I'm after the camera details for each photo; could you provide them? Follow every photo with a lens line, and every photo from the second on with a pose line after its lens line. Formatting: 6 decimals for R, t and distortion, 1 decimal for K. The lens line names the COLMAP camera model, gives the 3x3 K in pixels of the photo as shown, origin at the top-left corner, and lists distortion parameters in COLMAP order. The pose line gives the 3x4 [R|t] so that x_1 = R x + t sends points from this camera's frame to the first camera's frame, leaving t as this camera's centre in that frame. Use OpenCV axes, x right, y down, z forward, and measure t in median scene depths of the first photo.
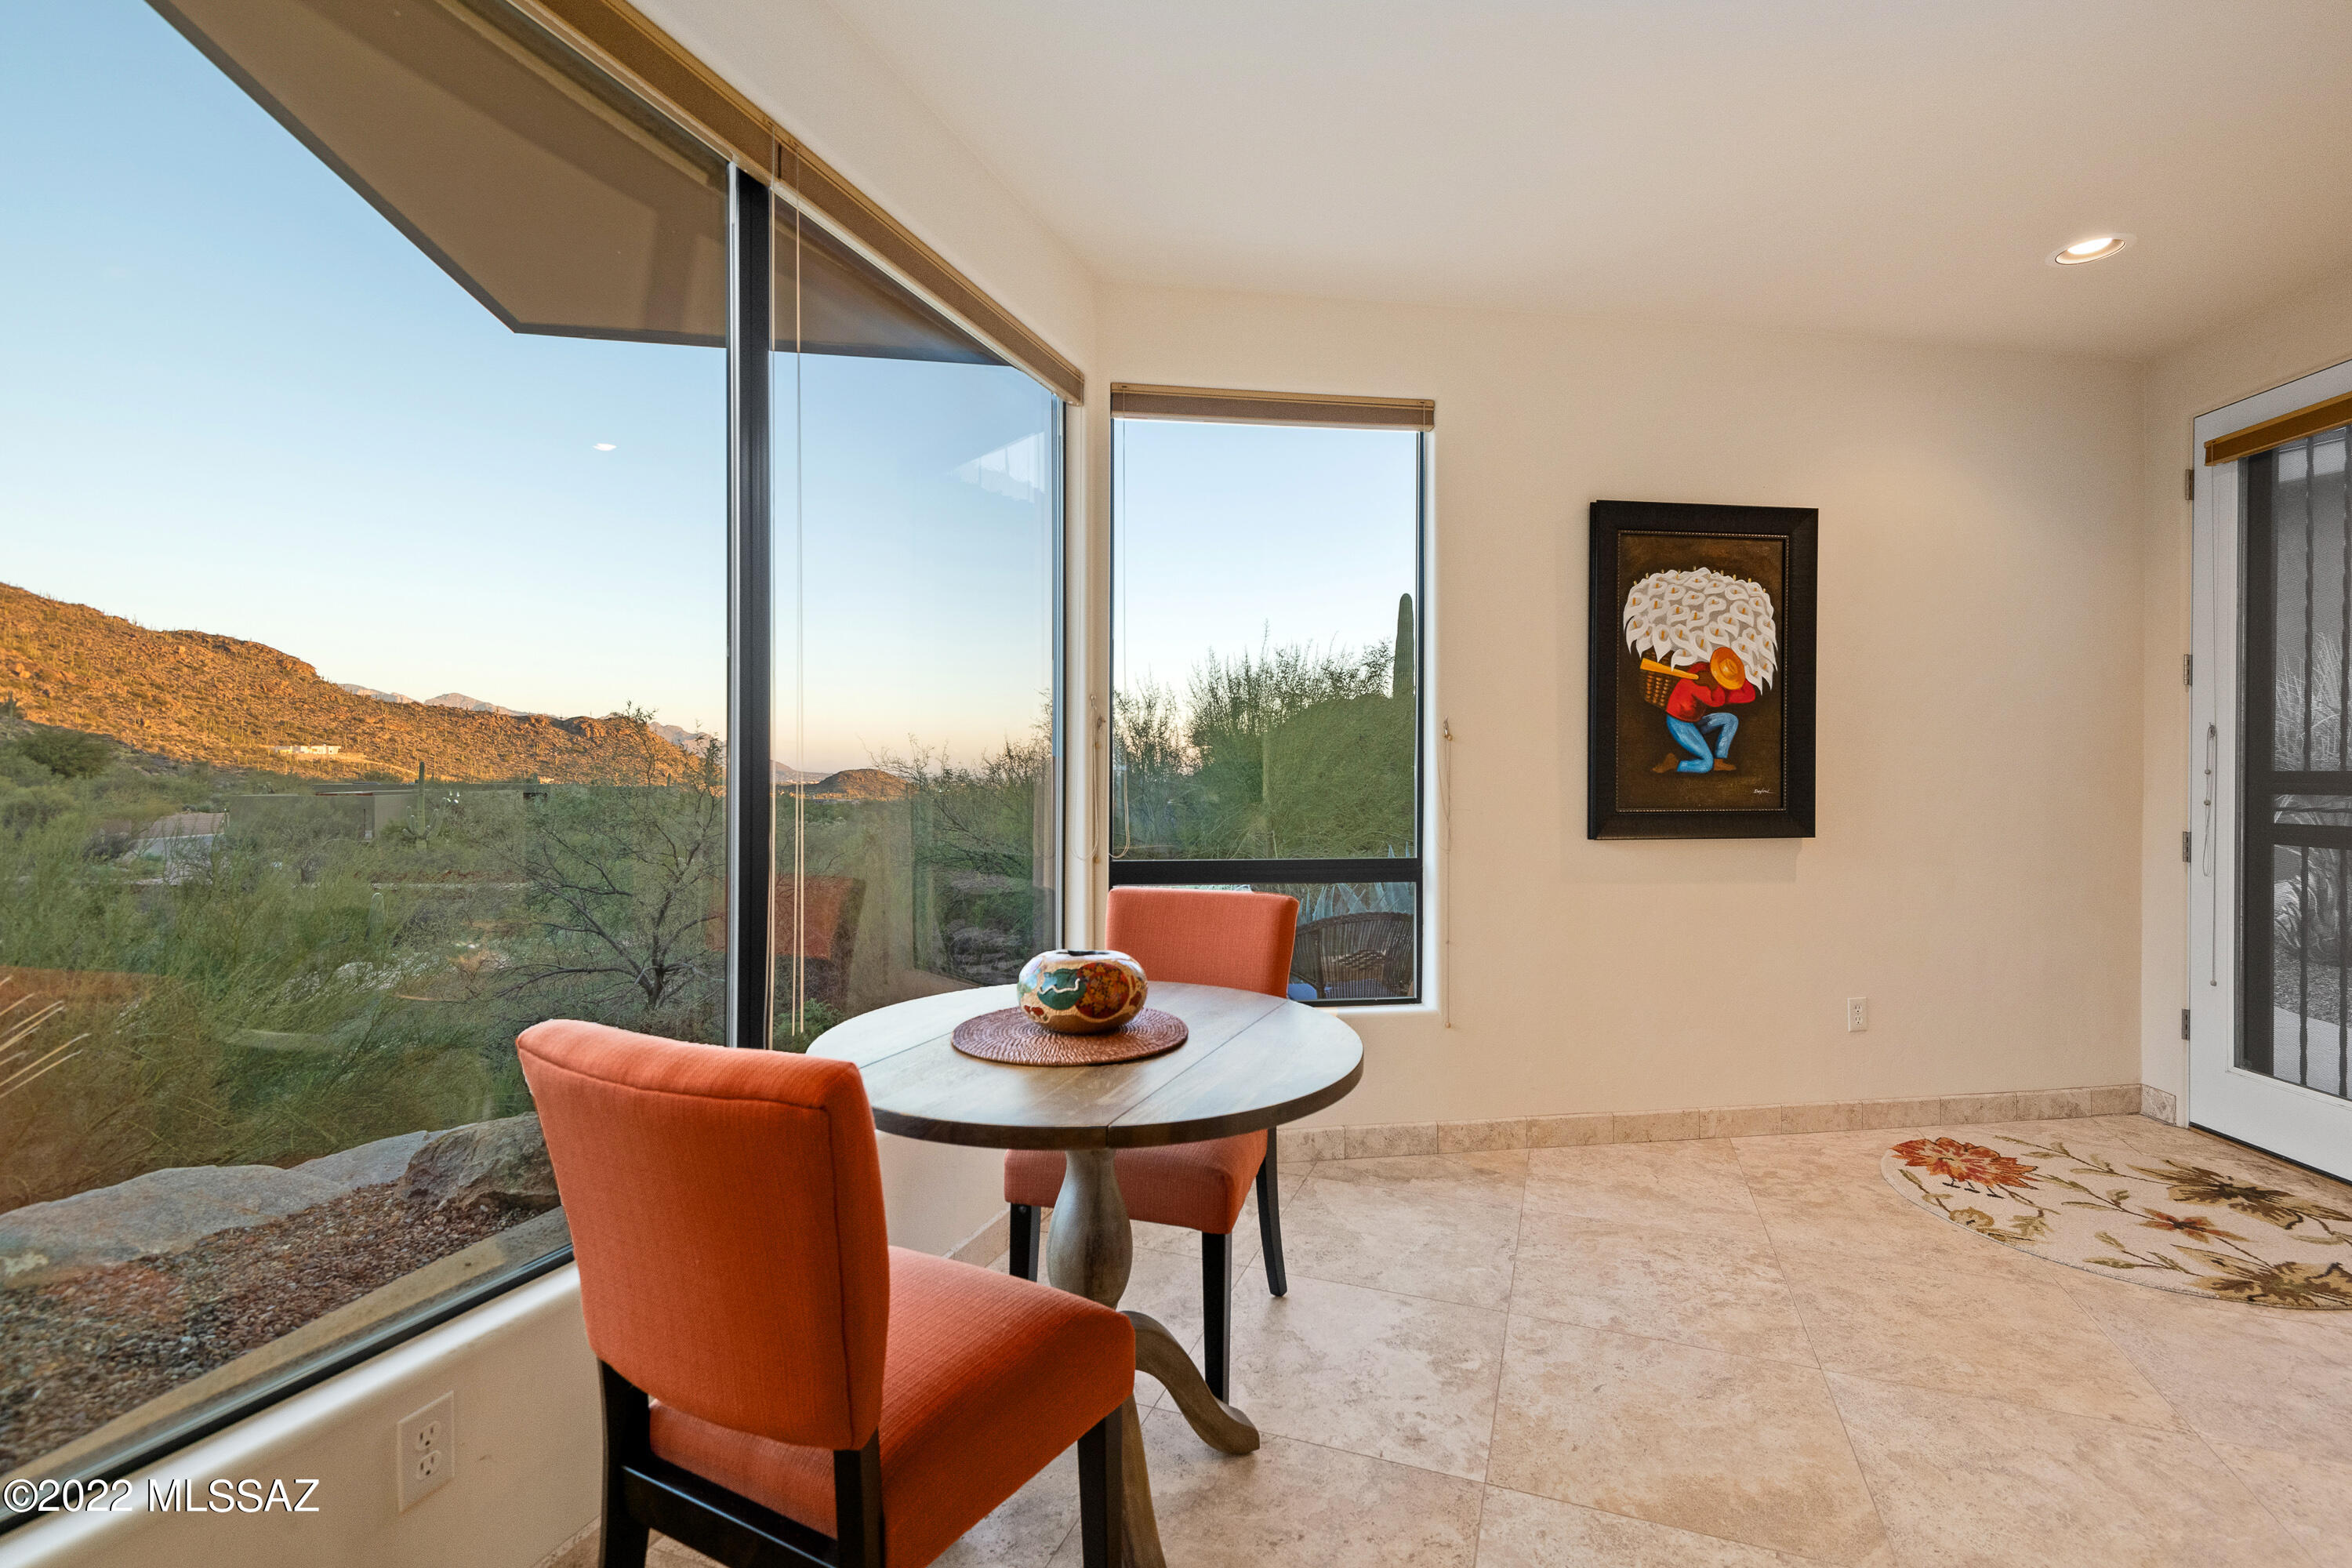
lens RADIAL K [[1078.3, 0, 1183.6], [0, 1078.3, 757.4], [0, 0, 1]] dist [0.051902, -0.036156]
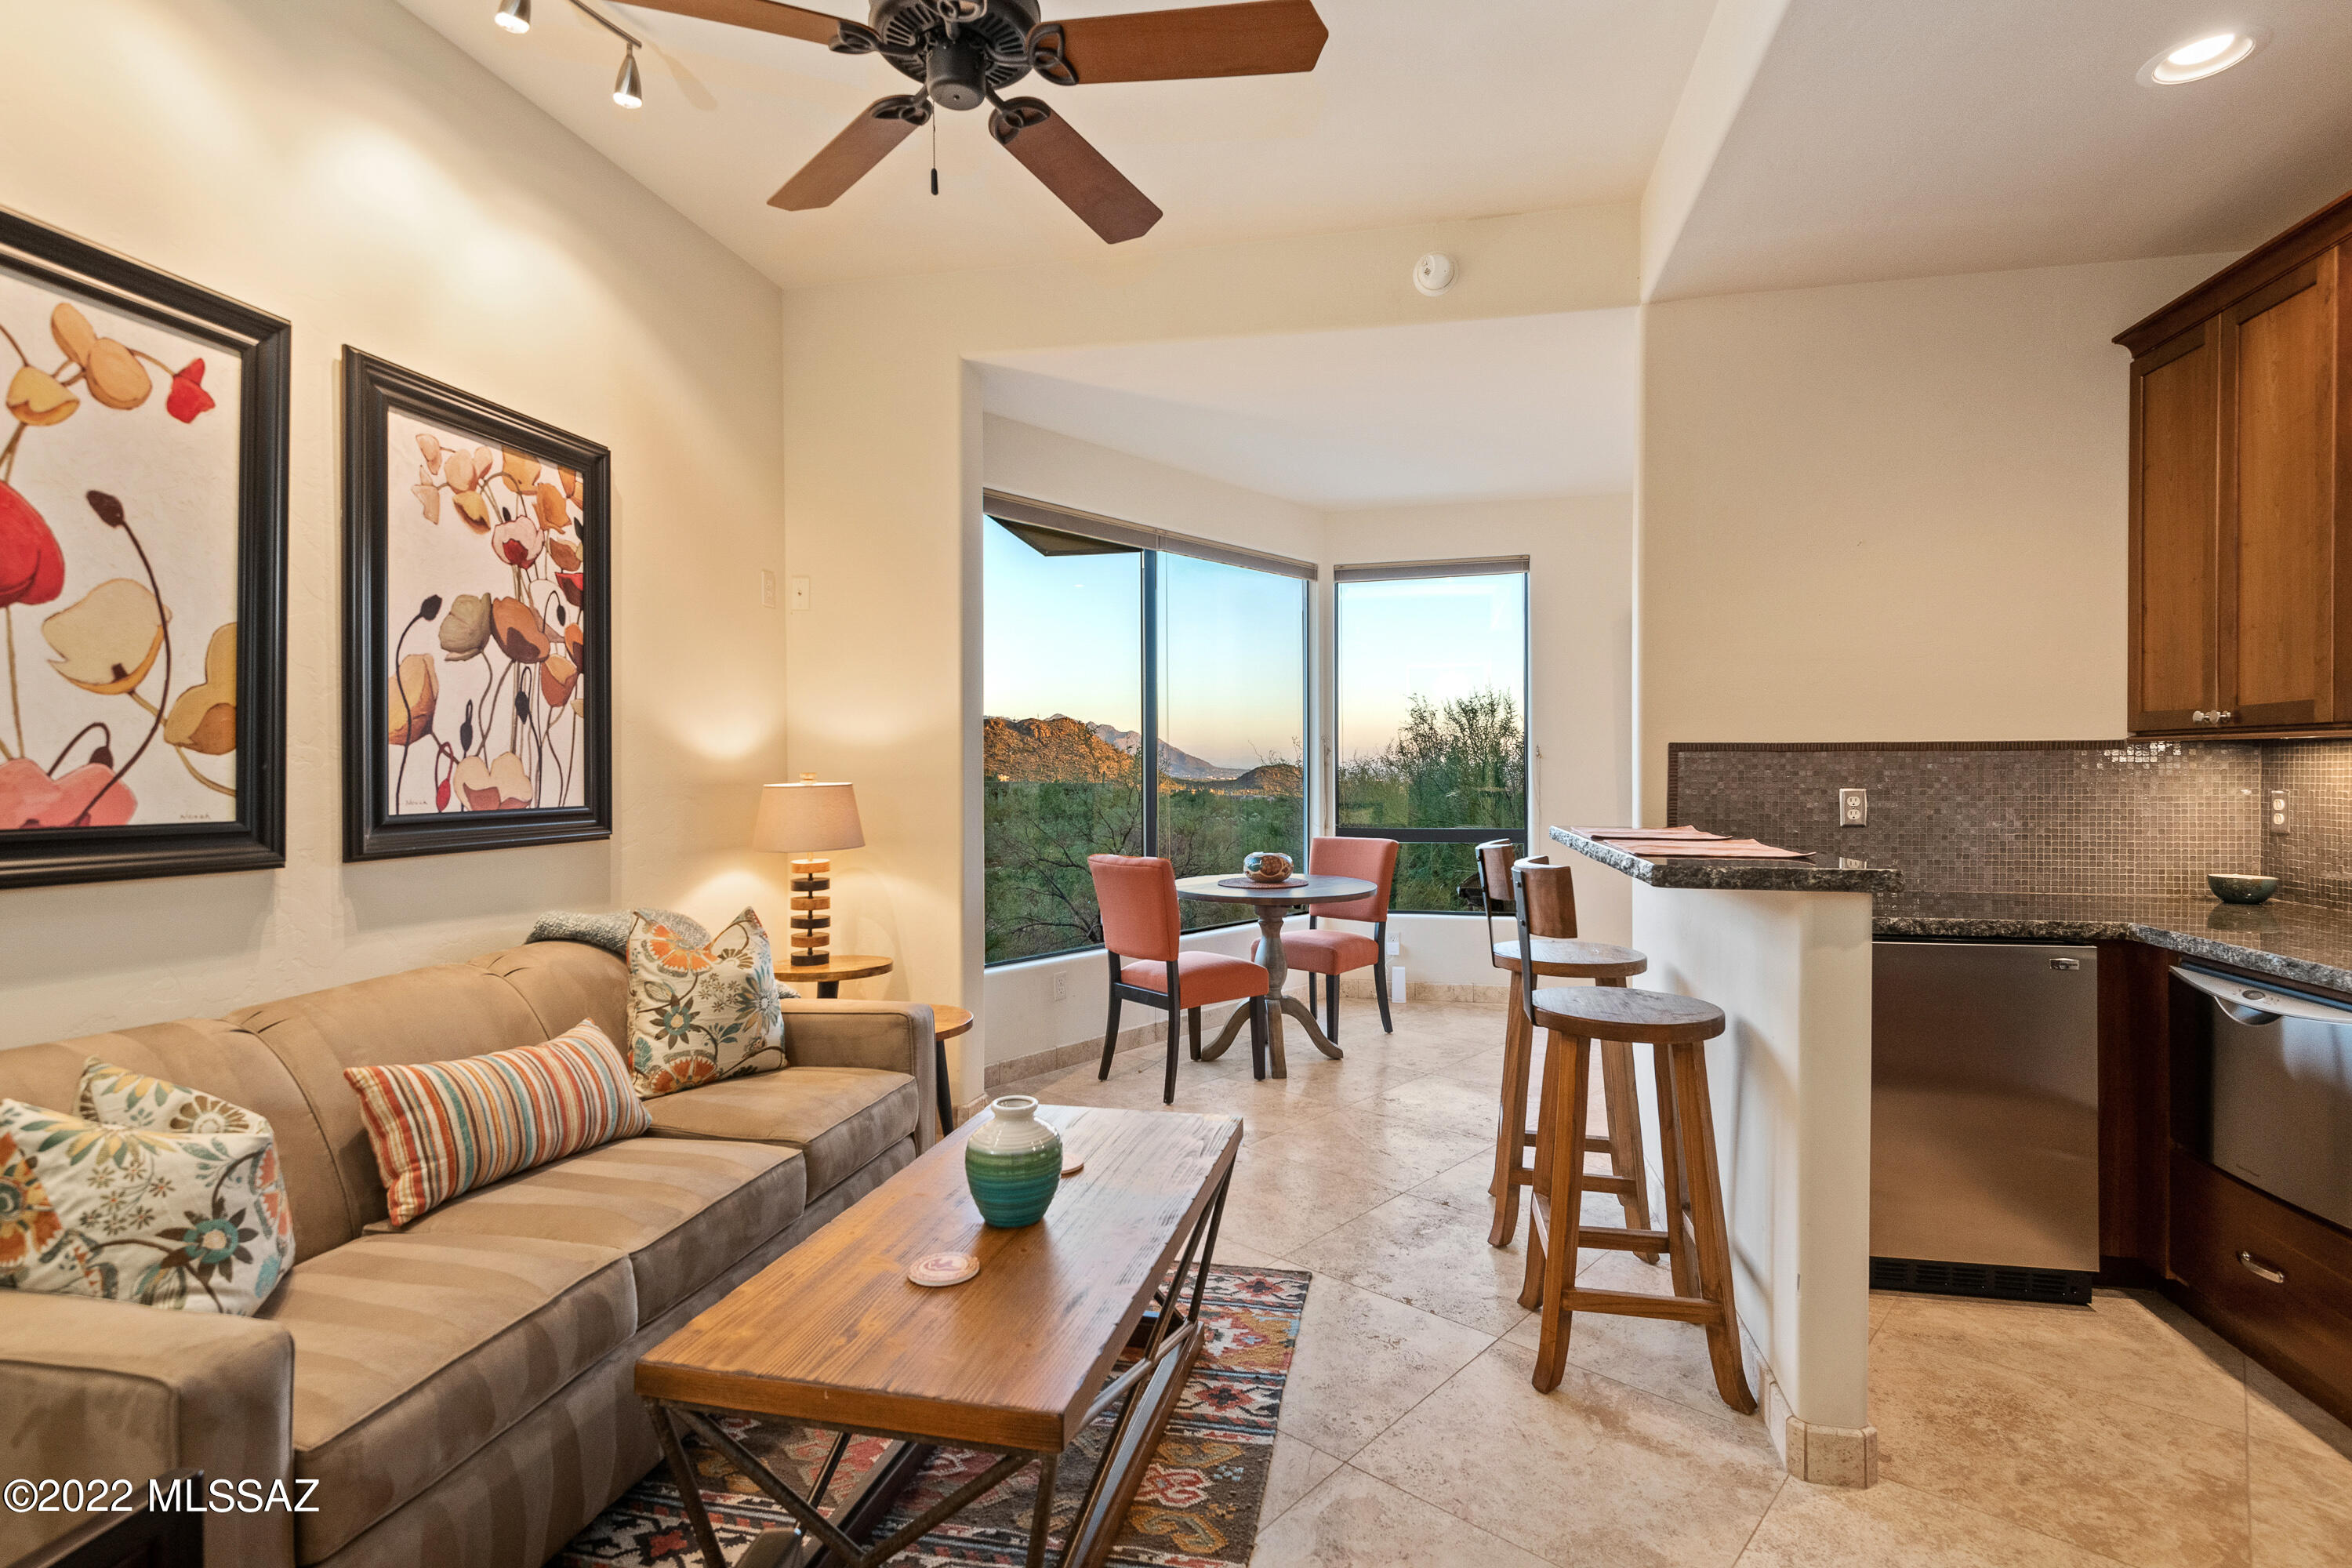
lens RADIAL K [[1177.0, 0, 1247.3], [0, 1177.0, 772.5], [0, 0, 1]] dist [0.004328, -0.010002]
pose [[0.949456, -0.004648, -0.313867, 0.375516], [0.010481, 0.999802, 0.016899, -0.028741], [0.313727, -0.019335, 0.949316, -0.845415]]
